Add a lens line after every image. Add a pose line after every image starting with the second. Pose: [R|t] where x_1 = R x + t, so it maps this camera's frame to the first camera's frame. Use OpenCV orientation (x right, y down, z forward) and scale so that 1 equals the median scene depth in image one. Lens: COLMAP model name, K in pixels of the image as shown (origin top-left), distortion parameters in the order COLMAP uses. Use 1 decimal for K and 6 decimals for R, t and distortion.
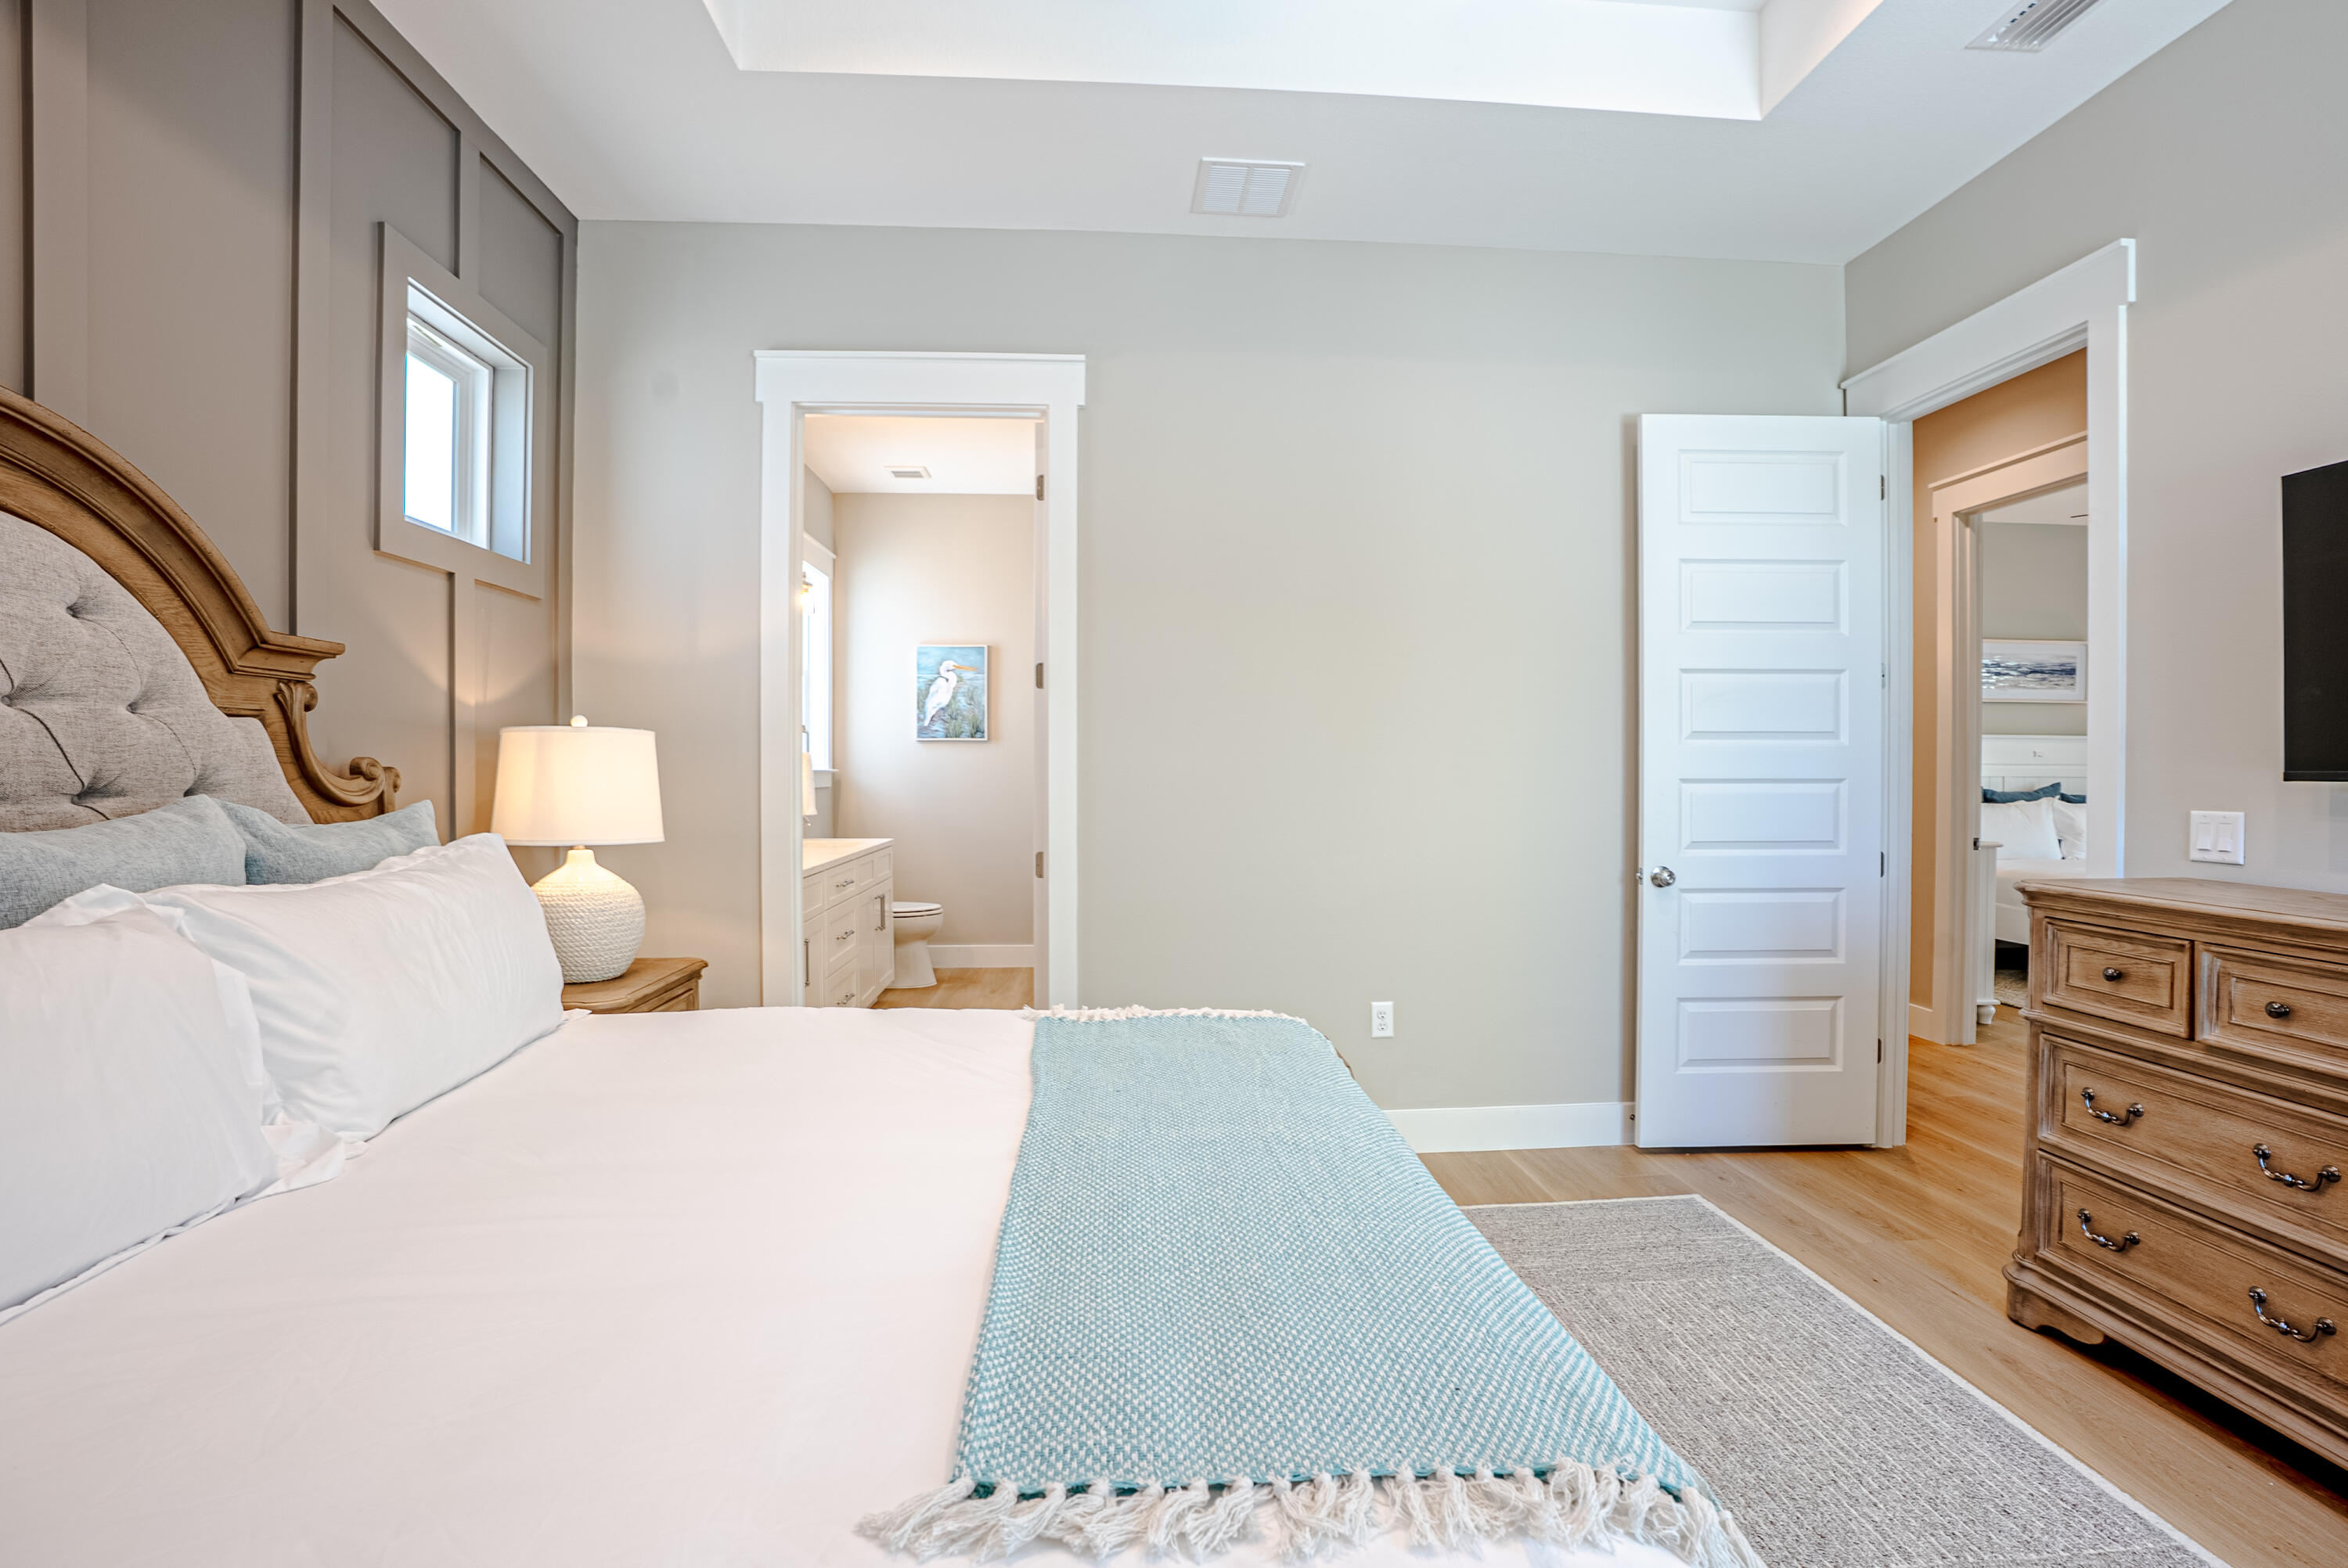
lens RADIAL K [[1099.5, 0, 1202.9], [0, 1099.5, 781.8], [0, 0, 1]] dist [-0.073228, 0.033433]
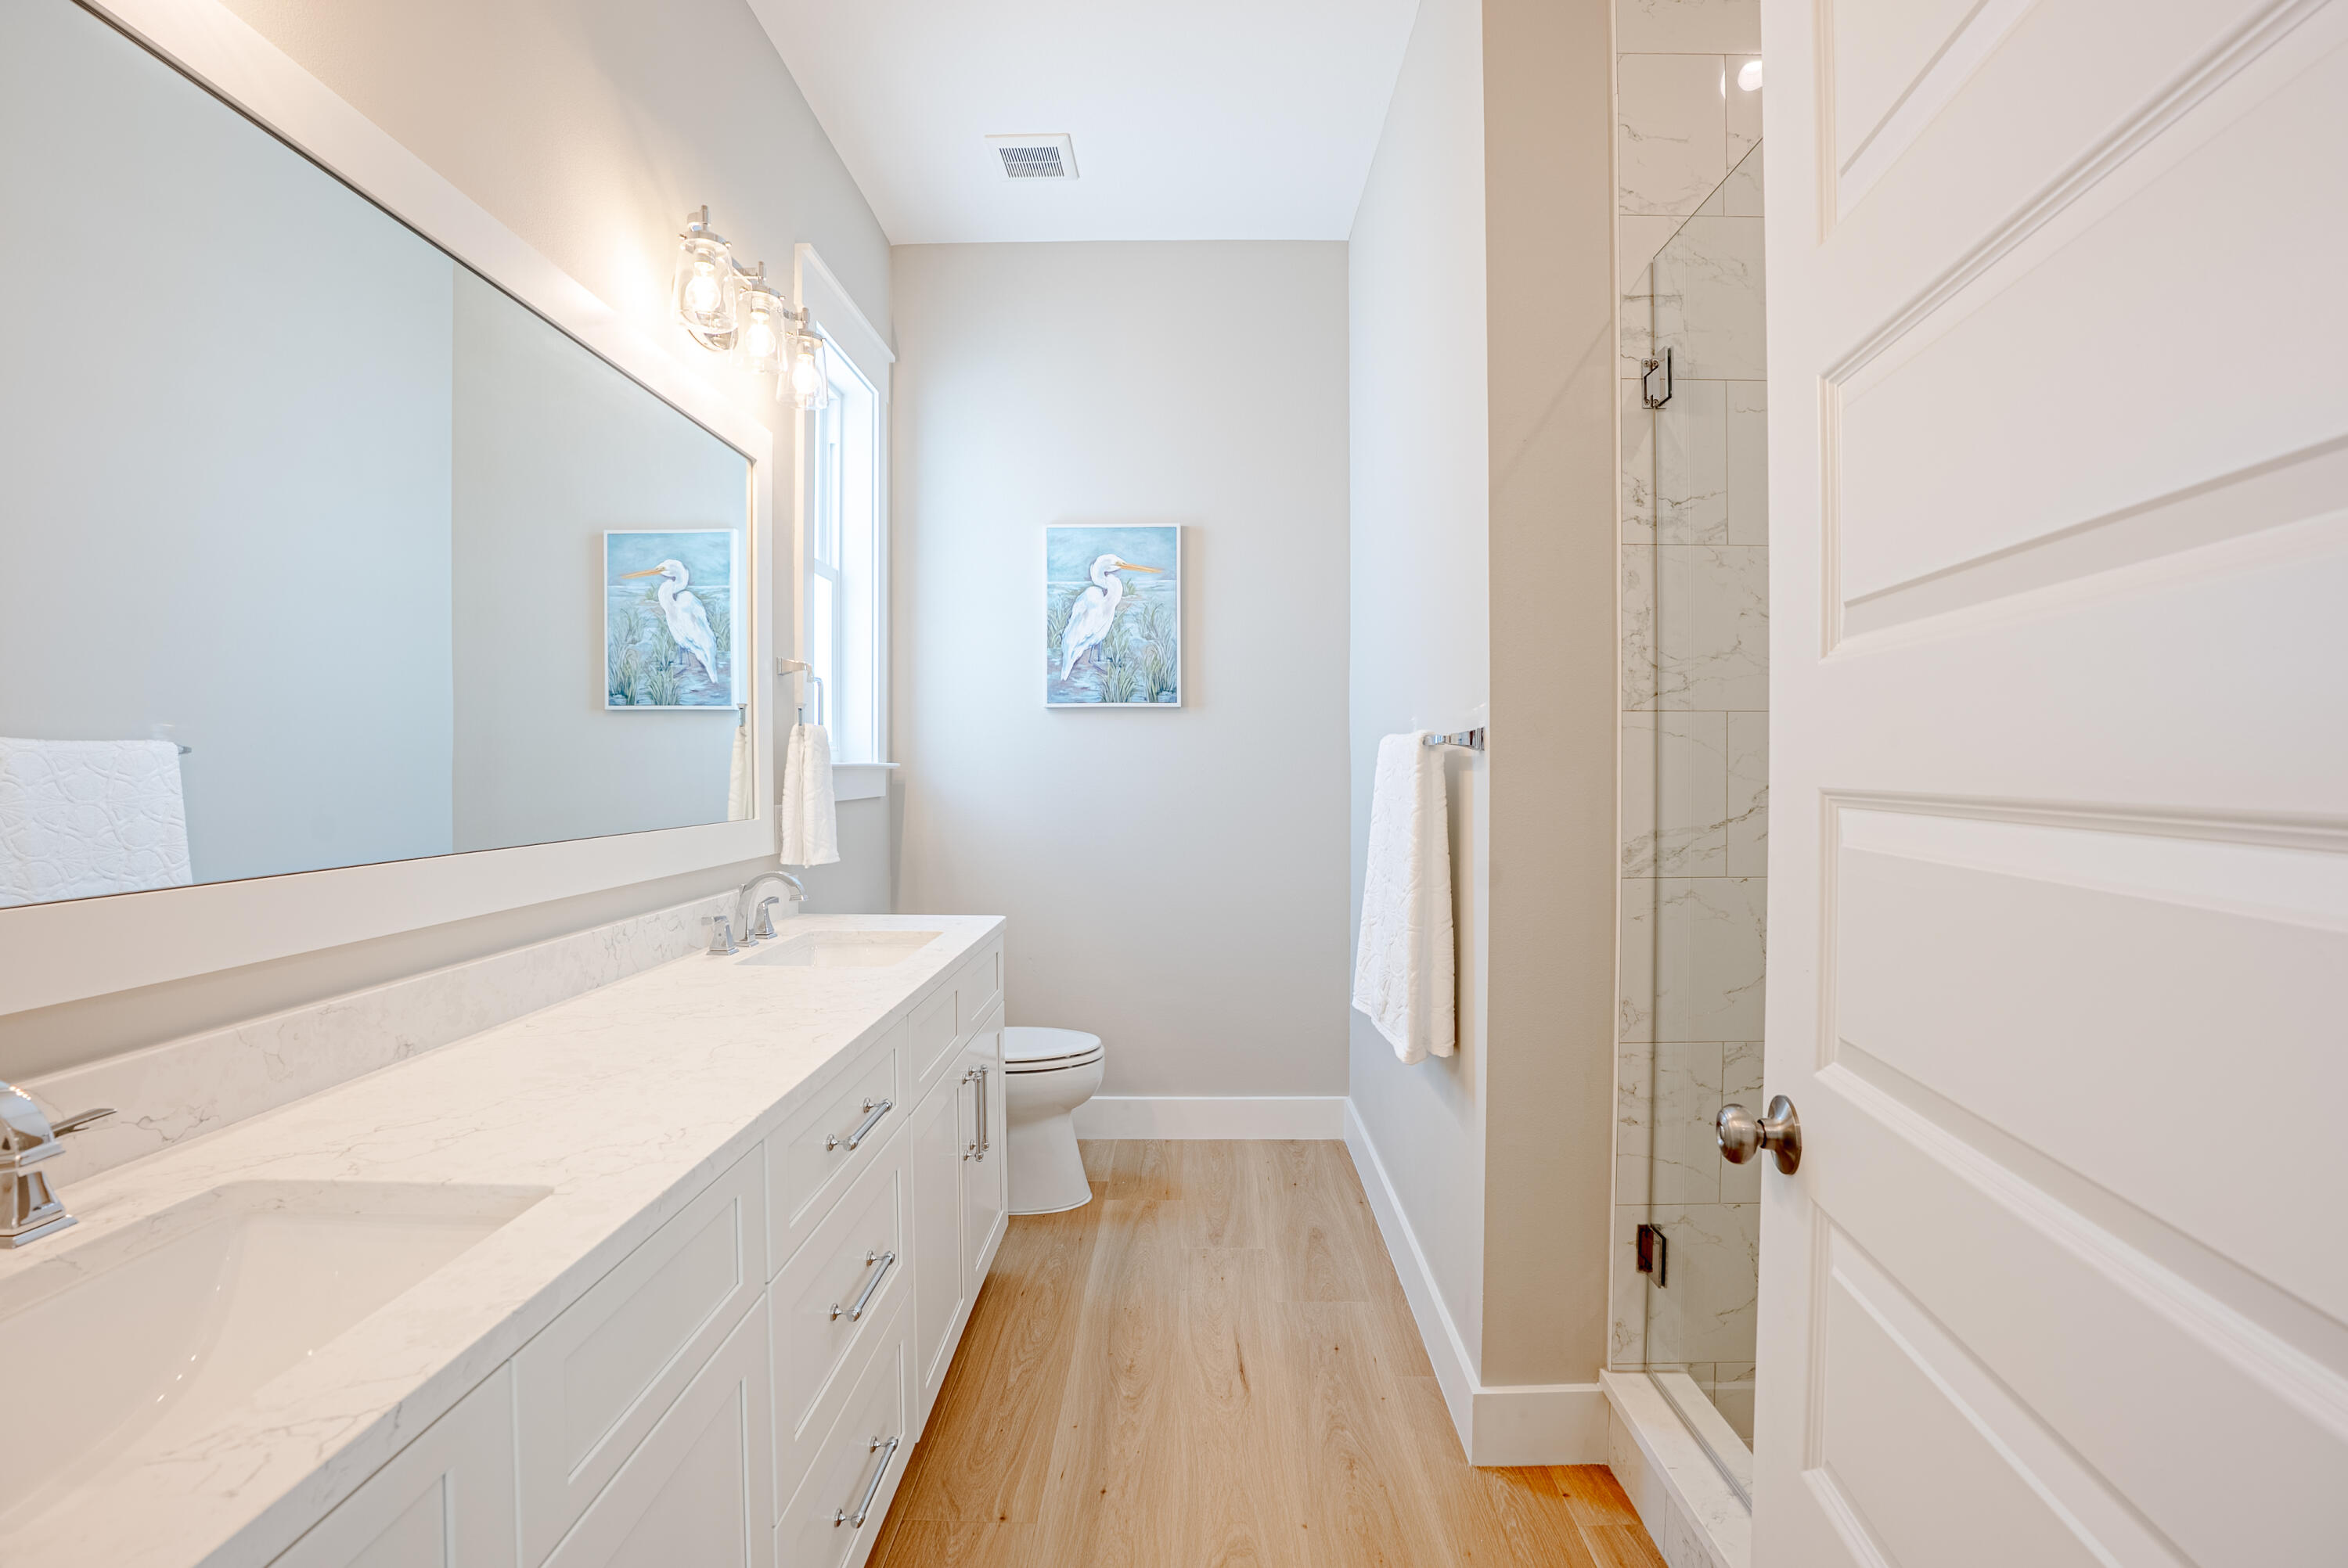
lens RADIAL K [[1099.5, 0, 1202.9], [0, 1099.5, 781.8], [0, 0, 1]] dist [-0.073228, 0.033433]
pose [[0.996030, -0.000240, -0.089022, -0.188843], [0.000202, 1.000000, -0.000434, -0.002774], [0.089022, 0.000415, 0.996030, 0.651074]]
